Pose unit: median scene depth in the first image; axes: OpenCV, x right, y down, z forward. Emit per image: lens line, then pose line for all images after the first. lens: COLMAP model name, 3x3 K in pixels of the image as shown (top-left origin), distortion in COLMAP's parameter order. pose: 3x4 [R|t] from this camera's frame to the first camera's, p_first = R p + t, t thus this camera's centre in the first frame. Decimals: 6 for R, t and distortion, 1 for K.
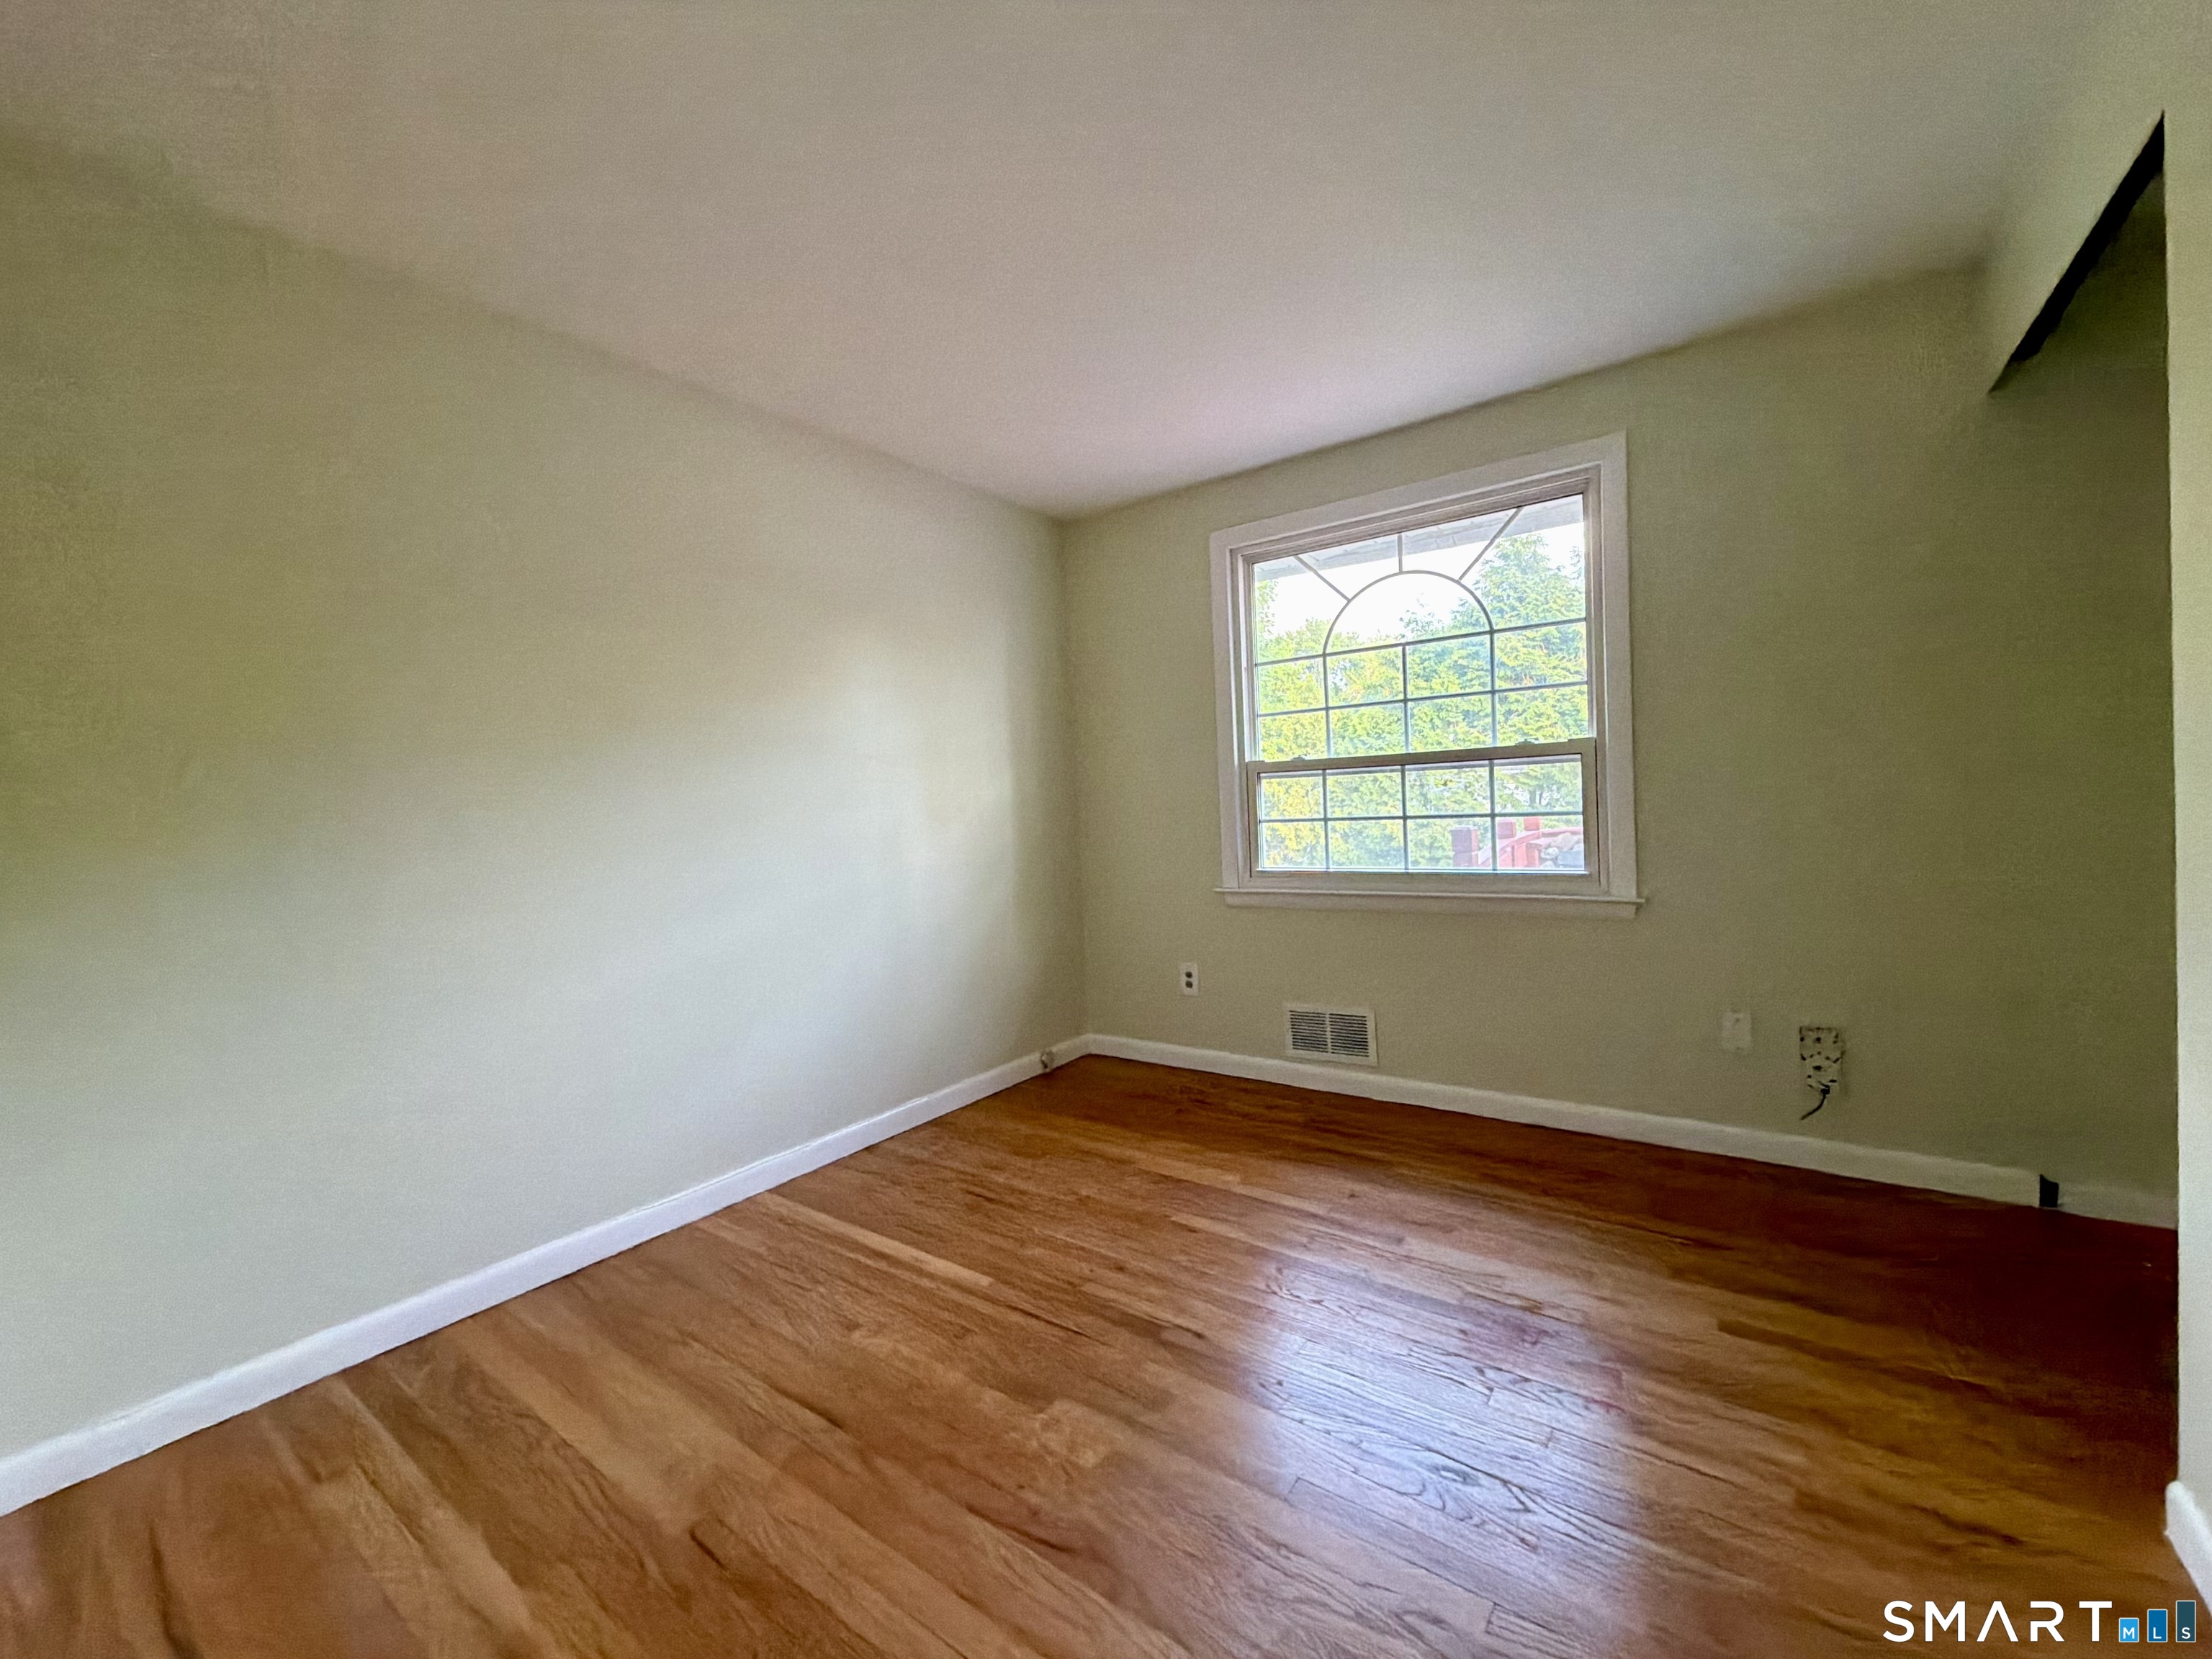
lens RADIAL K [[878.9, 0, 1105.0], [0, 878.9, 827.1], [0, 0, 1]] dist [0.000389, 0.000462]
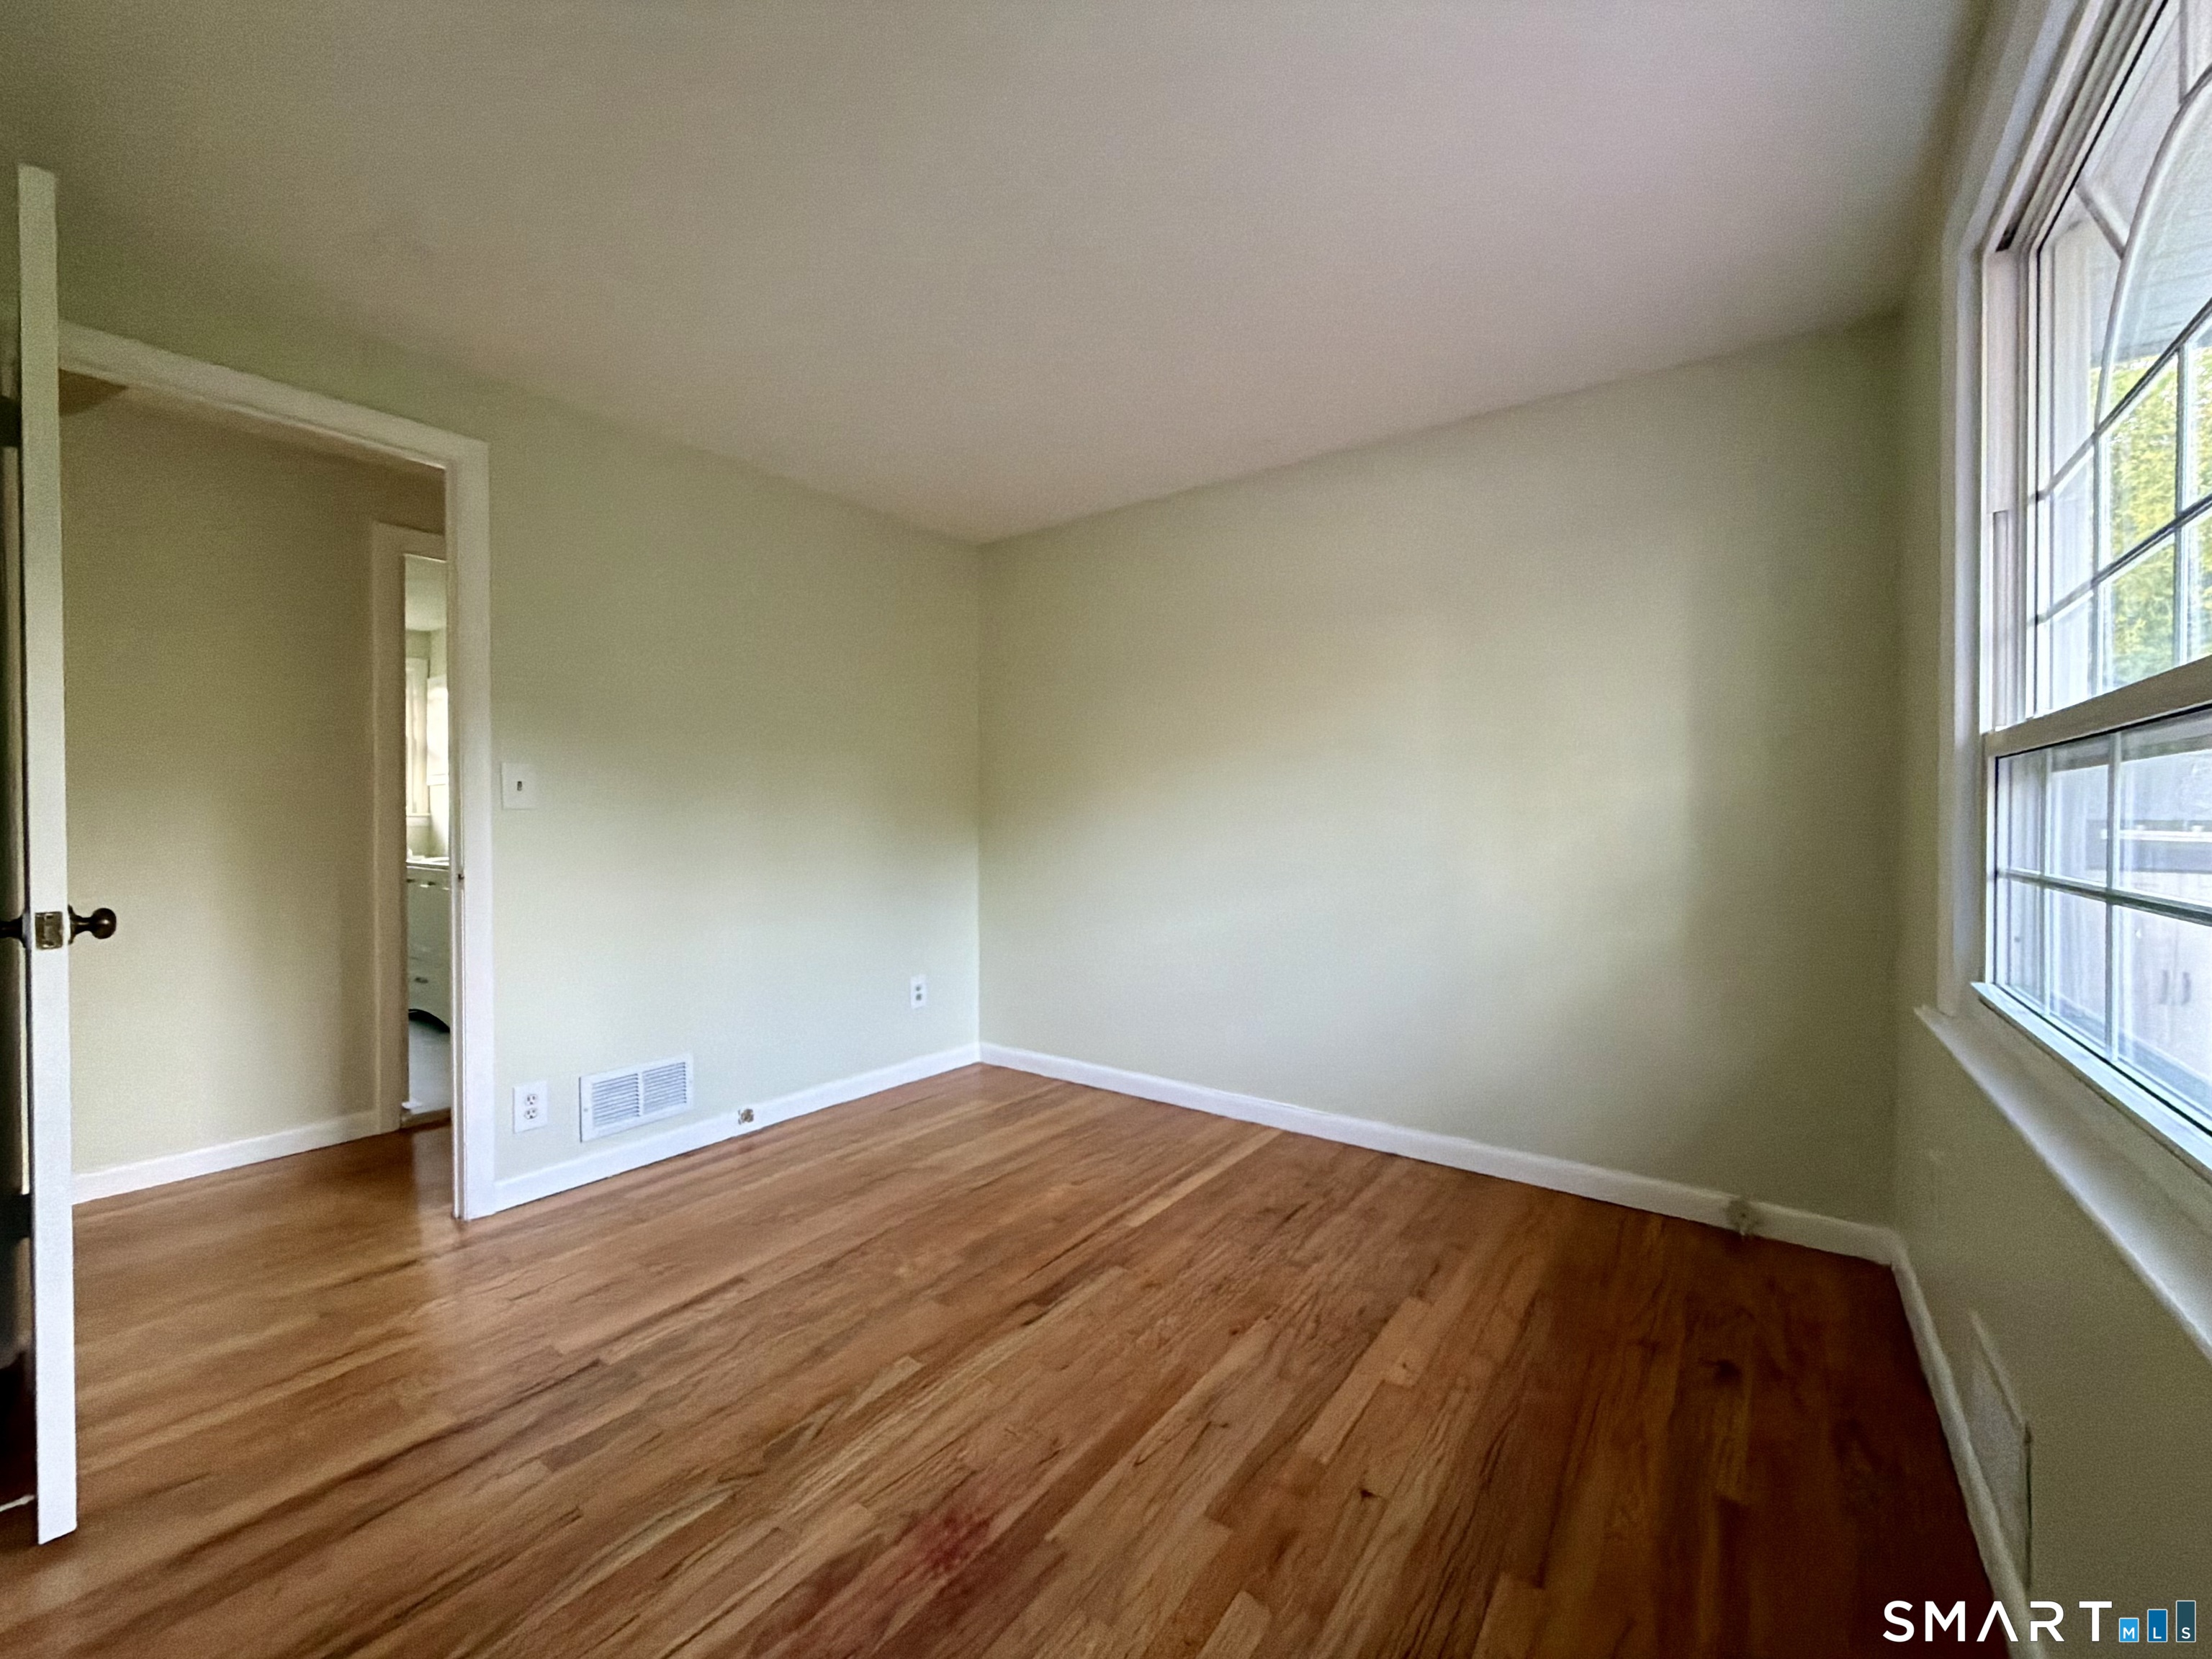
lens RADIAL K [[878.9, 0, 1105.0], [0, 878.9, 827.1], [0, 0, 1]] dist [0.000389, 0.000462]
pose [[0.000703, 0.050491, -0.998724, 0.807289], [-0.031159, 0.998241, 0.050445, -0.049034], [0.999514, 0.031084, 0.002275, 0.769490]]
